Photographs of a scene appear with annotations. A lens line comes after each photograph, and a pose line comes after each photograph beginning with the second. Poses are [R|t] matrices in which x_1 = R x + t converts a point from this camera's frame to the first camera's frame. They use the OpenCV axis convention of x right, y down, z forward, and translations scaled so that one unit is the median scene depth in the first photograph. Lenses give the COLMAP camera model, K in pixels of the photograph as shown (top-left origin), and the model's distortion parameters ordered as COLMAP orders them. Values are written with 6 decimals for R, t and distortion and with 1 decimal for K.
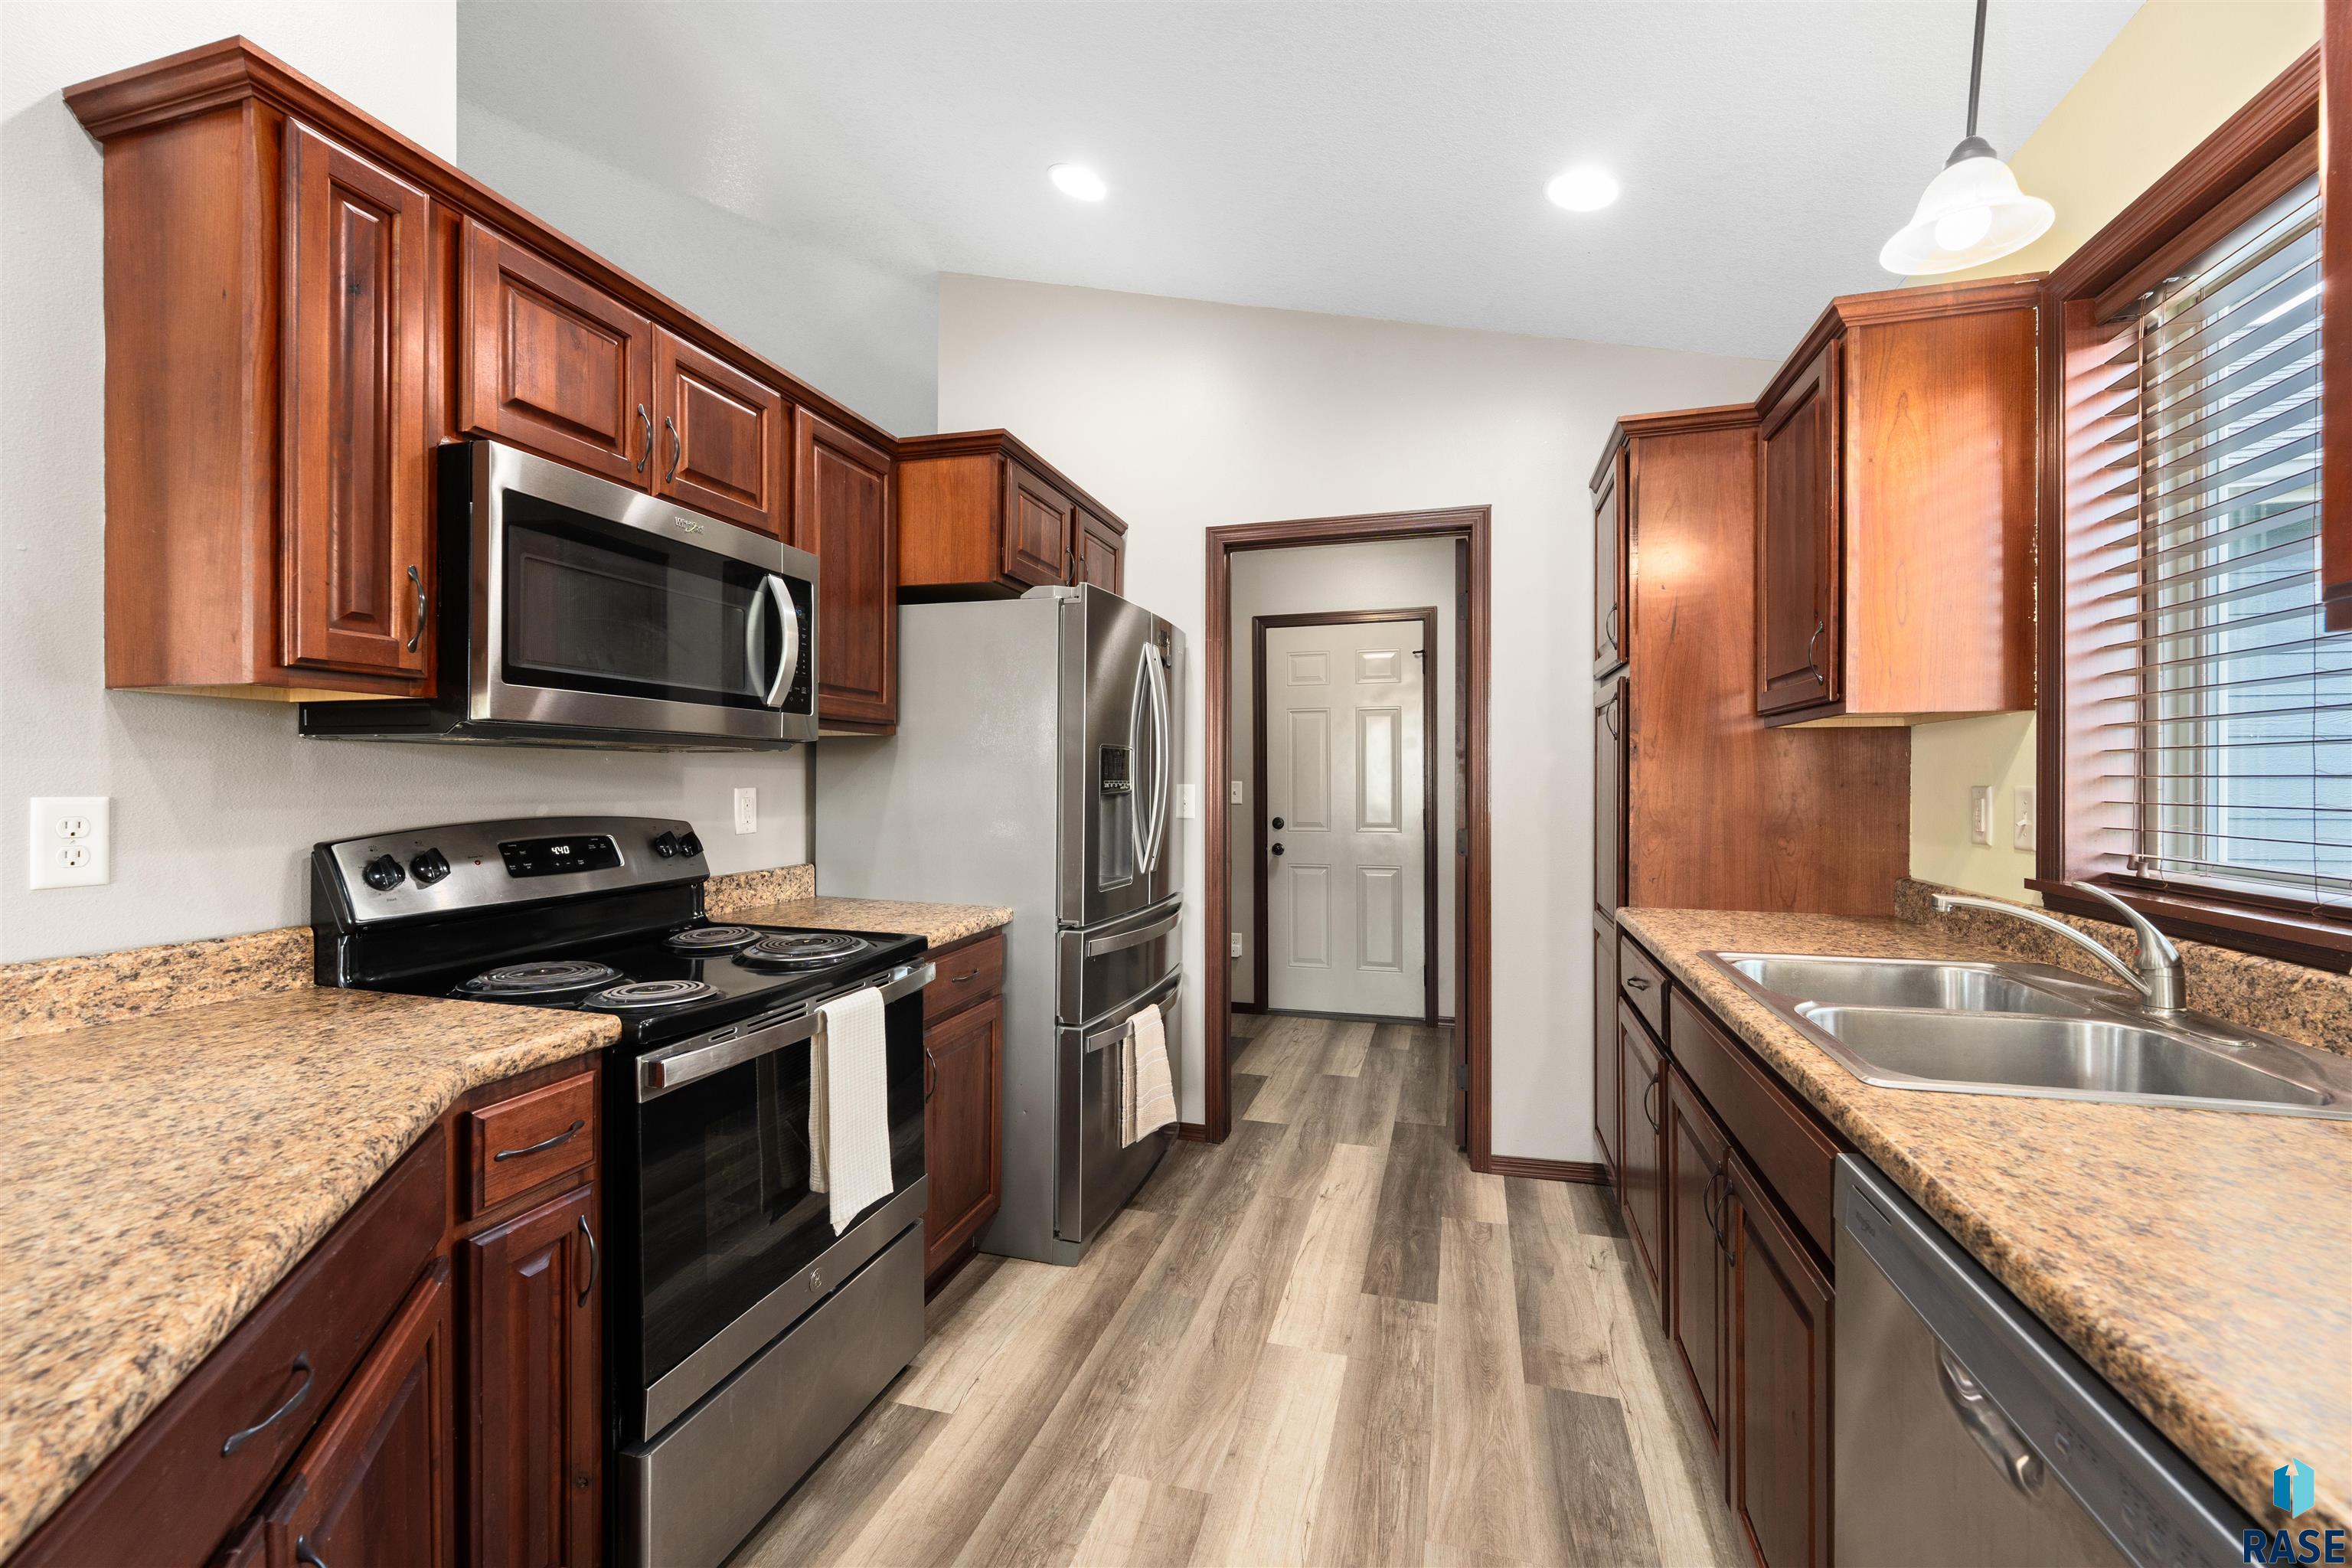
lens RADIAL K [[954.3, 0, 1176.6], [0, 954.3, 781.2], [0, 0, 1]] dist [-0.000380, -0.000216]
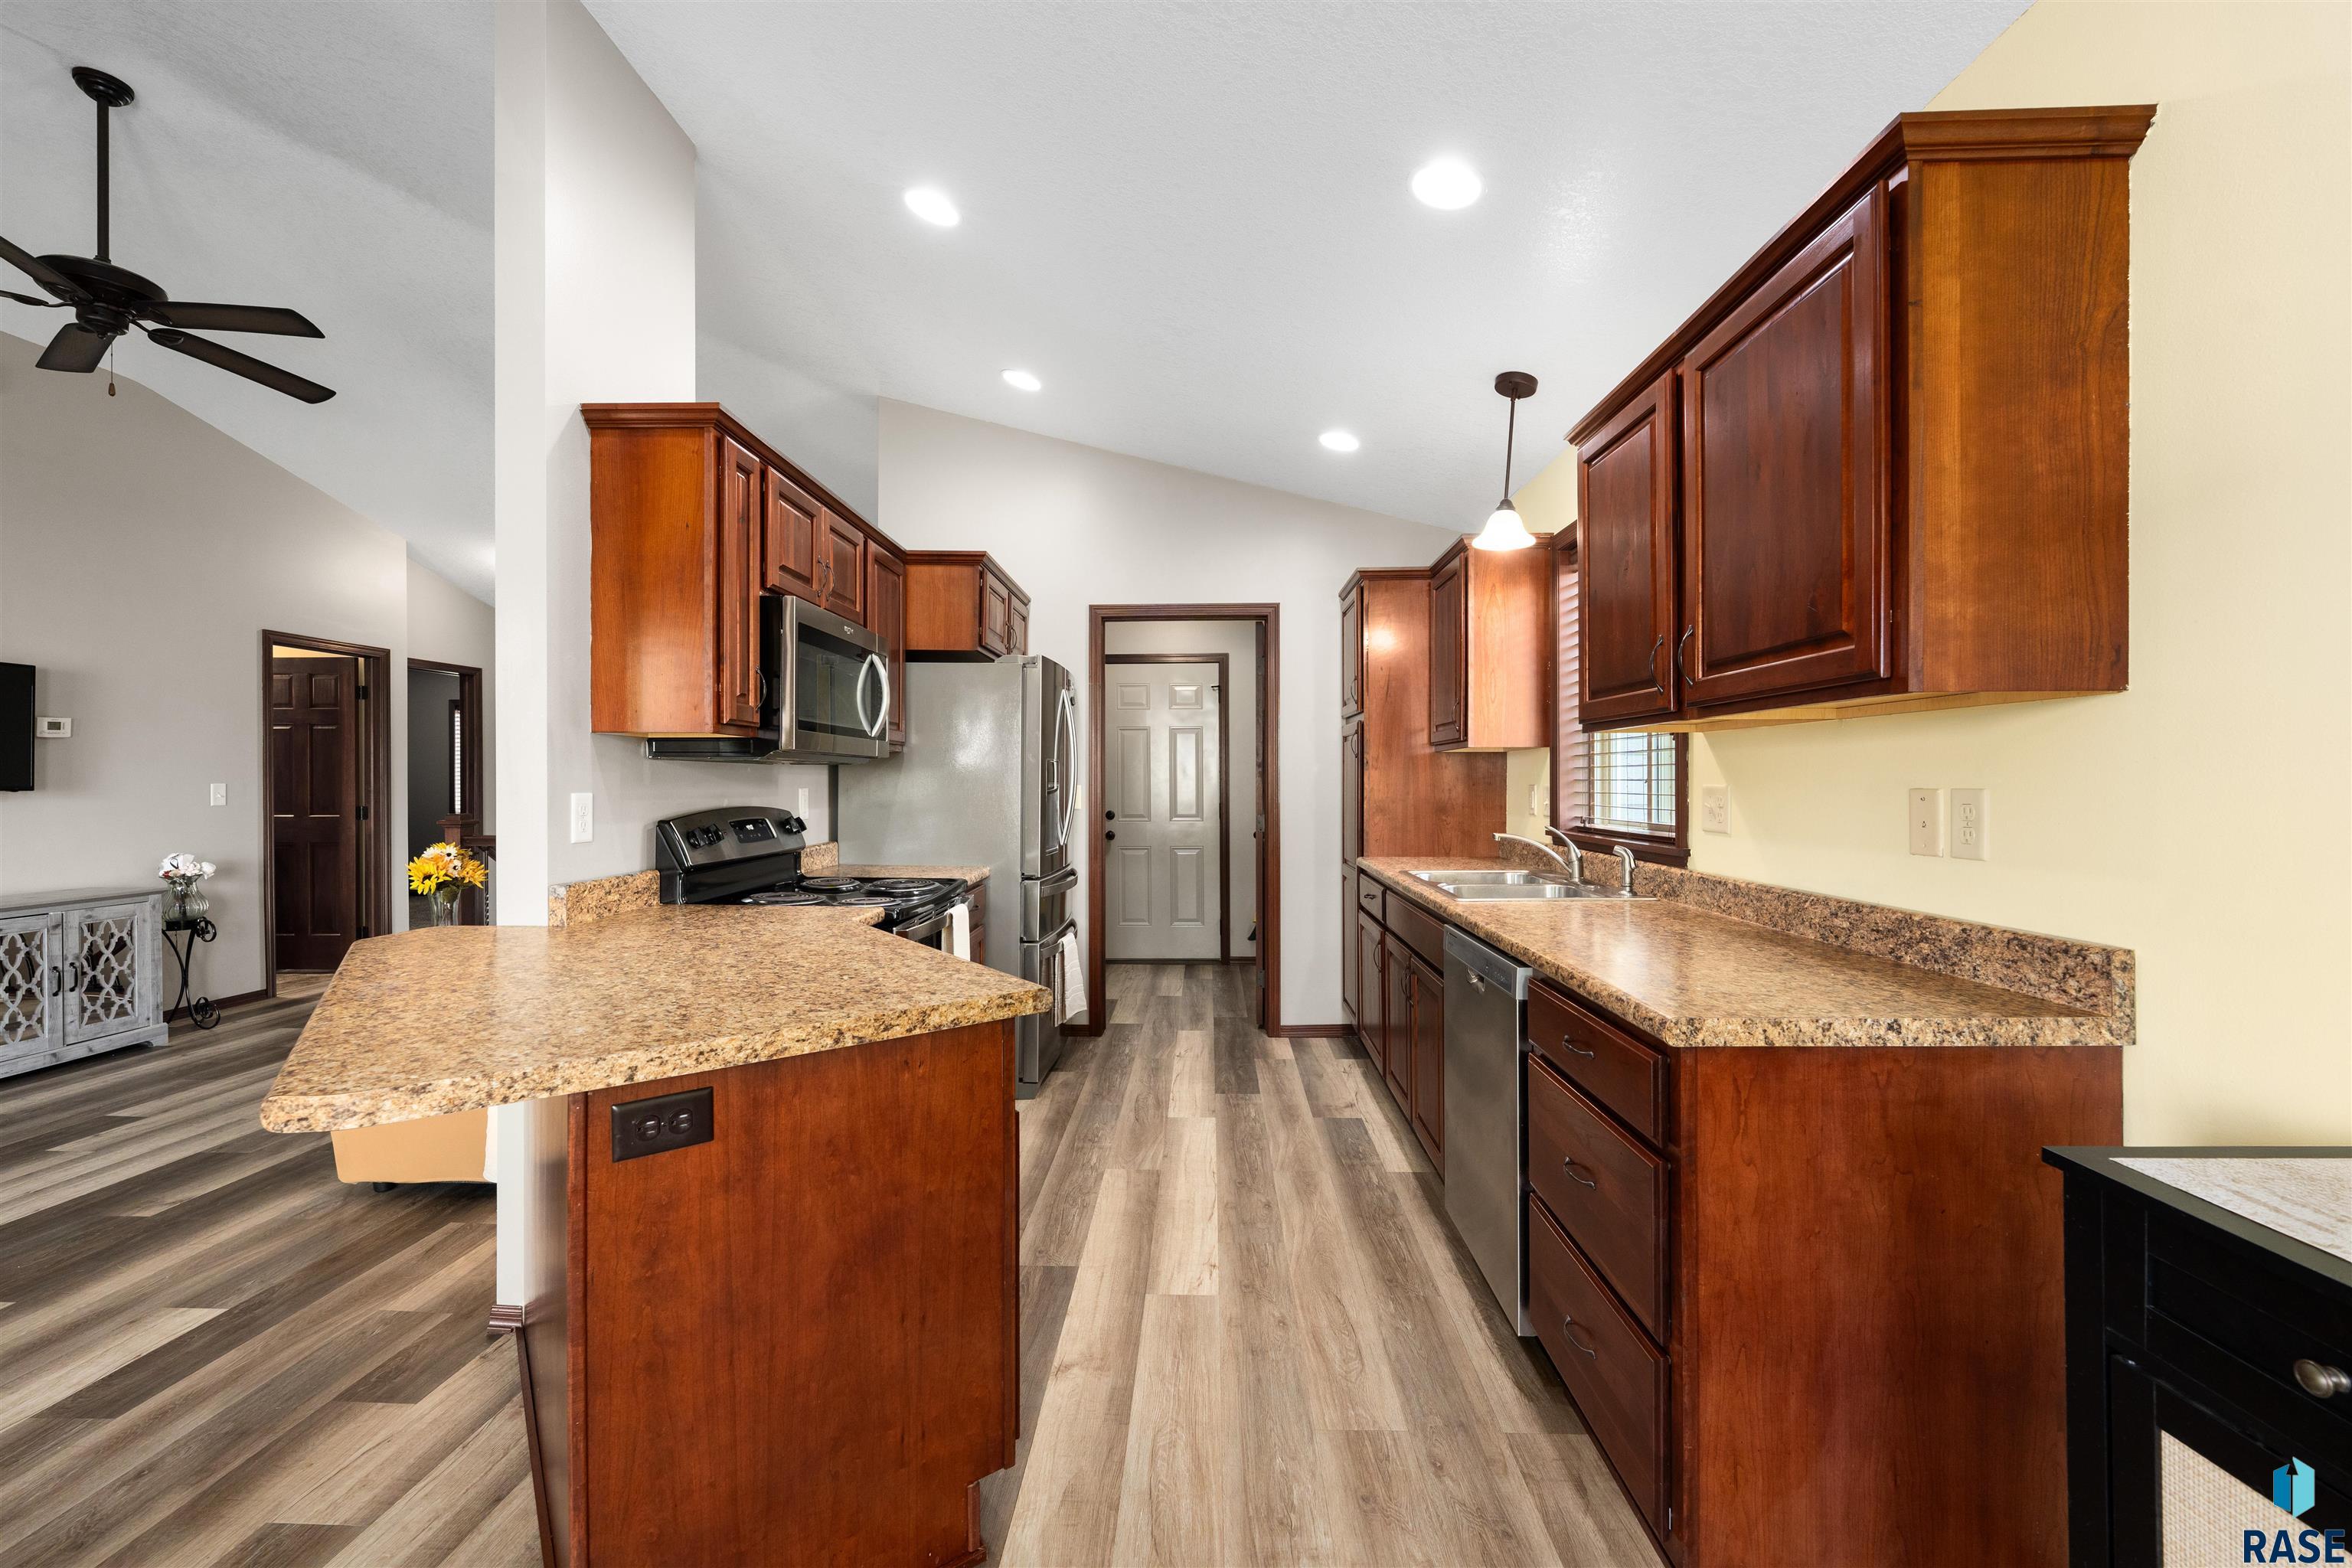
lens RADIAL K [[945.9, 0, 1171.9], [0, 945.9, 783.8], [0, 0, 1]] dist [0.000587, -0.000310]
pose [[0.967789, -0.002505, 0.251751, -0.275584], [0.002247, 0.999997, 0.001311, -0.000682], [-0.251753, -0.000703, 0.967791, -0.534460]]
